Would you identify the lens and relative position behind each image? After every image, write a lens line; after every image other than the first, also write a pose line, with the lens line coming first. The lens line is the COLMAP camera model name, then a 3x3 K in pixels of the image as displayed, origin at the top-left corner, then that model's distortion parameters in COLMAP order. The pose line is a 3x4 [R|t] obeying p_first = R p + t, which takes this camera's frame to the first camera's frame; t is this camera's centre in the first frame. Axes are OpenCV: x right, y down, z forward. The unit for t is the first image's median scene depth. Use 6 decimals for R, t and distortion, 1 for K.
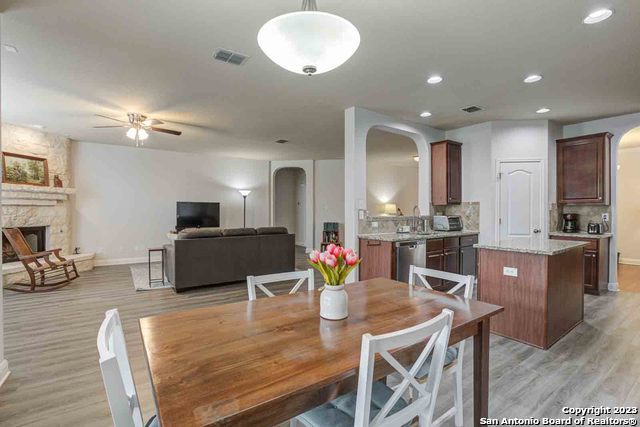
lens RADIAL K [[295.9, 0, 321.6], [0, 295.9, 211.8], [0, 0, 1]] dist [-0.031669, 0.011348]
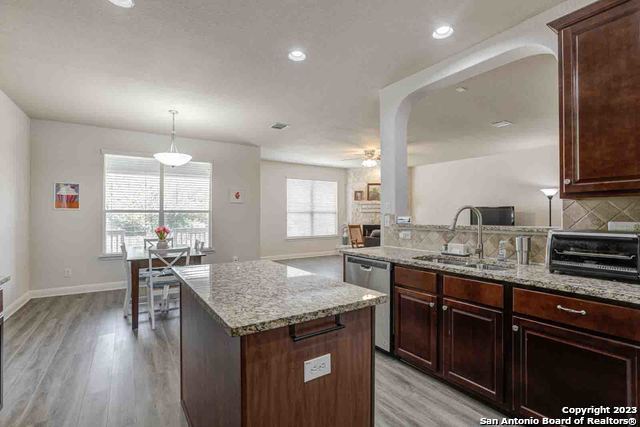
lens RADIAL K [[295.9, 0, 317.9], [0, 295.9, 216.4], [0, 0, 1]] dist [-0.031669, 0.011348]
pose [[-0.017185, 0.004357, -0.999843, 0.815824], [-0.005789, 0.999973, 0.004457, -0.003204], [0.999836, 0.005865, -0.017159, 0.731755]]
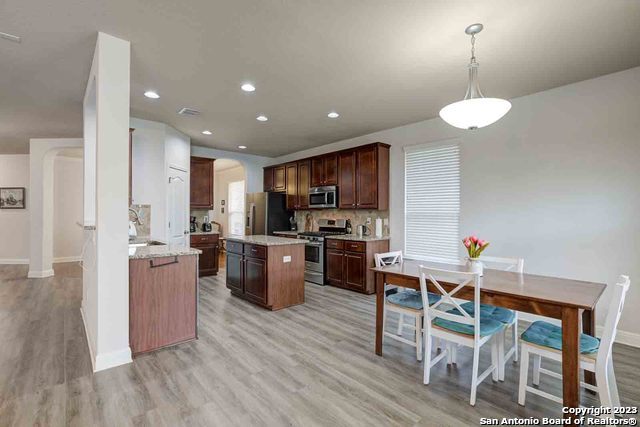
lens RADIAL K [[295.9, 0, 317.5], [0, 295.9, 210.2], [0, 0, 1]] dist [-0.031669, 0.011348]
pose [[-0.106697, 0.011292, 0.994227, -0.453719], [0.001819, 0.999936, -0.011161, -0.005990], [-0.994290, 0.000618, -0.106711, 0.593869]]
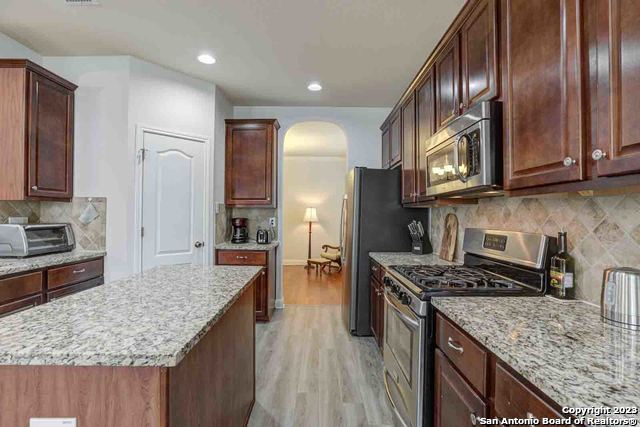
lens RADIAL K [[295.9, 0, 315.9], [0, 295.9, 213.7], [0, 0, 1]] dist [-0.031669, 0.011348]
pose [[0.581924, 0.007095, 0.813212, 0.333634], [-0.002297, 0.999972, -0.007081, -0.000309], [-0.813240, 0.002253, 0.581924, 0.376467]]
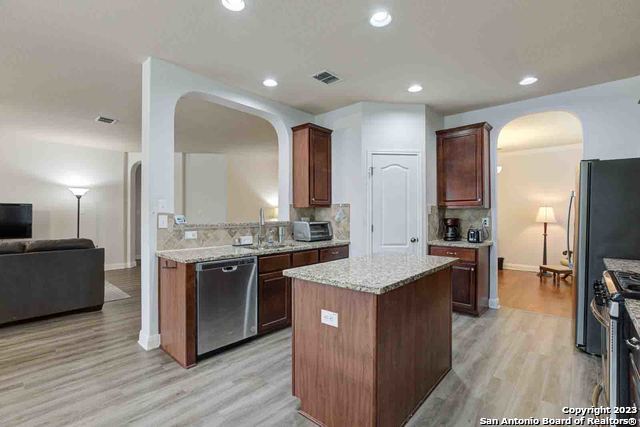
lens RADIAL K [[295.9, 0, 318.8], [0, 295.9, 211.5], [0, 0, 1]] dist [-0.031669, 0.011348]
pose [[0.975466, 0.001850, 0.220143, 0.290846], [0.001915, 0.999856, -0.016887, 0.000507], [-0.220142, 0.016894, 0.975322, 0.249659]]
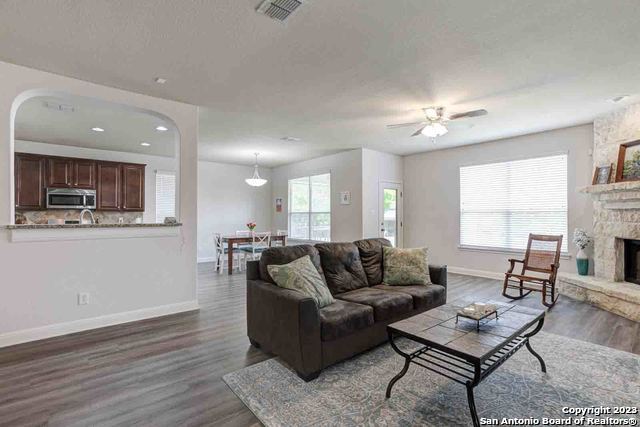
lens RADIAL K [[295.9, 0, 318.6], [0, 295.9, 213.9], [0, 0, 1]] dist [-0.031669, 0.011348]
pose [[-0.994763, -0.001332, -0.102196, -0.174793], [-0.001598, 0.999996, 0.002517, -0.012178], [0.102192, 0.002667, -0.994761, 1.766189]]
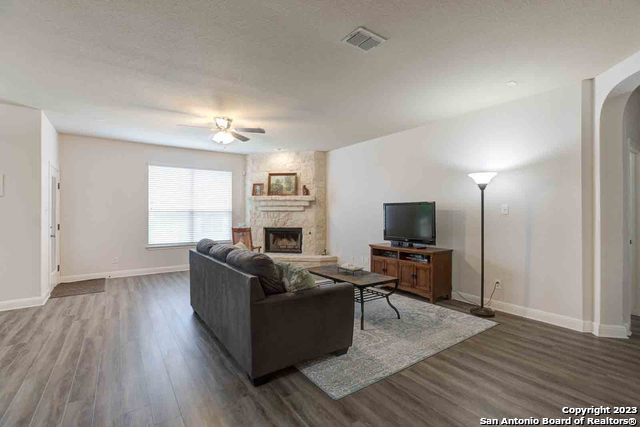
lens RADIAL K [[295.9, 0, 311.9], [0, 295.9, 214.4], [0, 0, 1]] dist [-0.031669, 0.011348]
pose [[-0.014658, -0.000791, -0.999892, 0.339826], [-0.006125, 0.999981, -0.000701, -0.007904], [0.999874, 0.006114, -0.014662, 1.260850]]
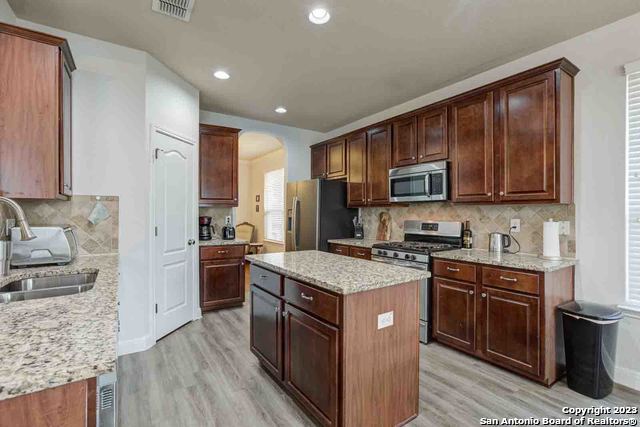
lens RADIAL K [[295.9, 0, 316.5], [0, 295.9, 212.0], [0, 0, 1]] dist [-0.031669, 0.011348]
pose [[0.026649, 0.001980, 0.999643, 0.035810], [0.003302, 0.999992, -0.002068, -0.004090], [-0.999639, 0.003356, 0.026643, 0.660909]]
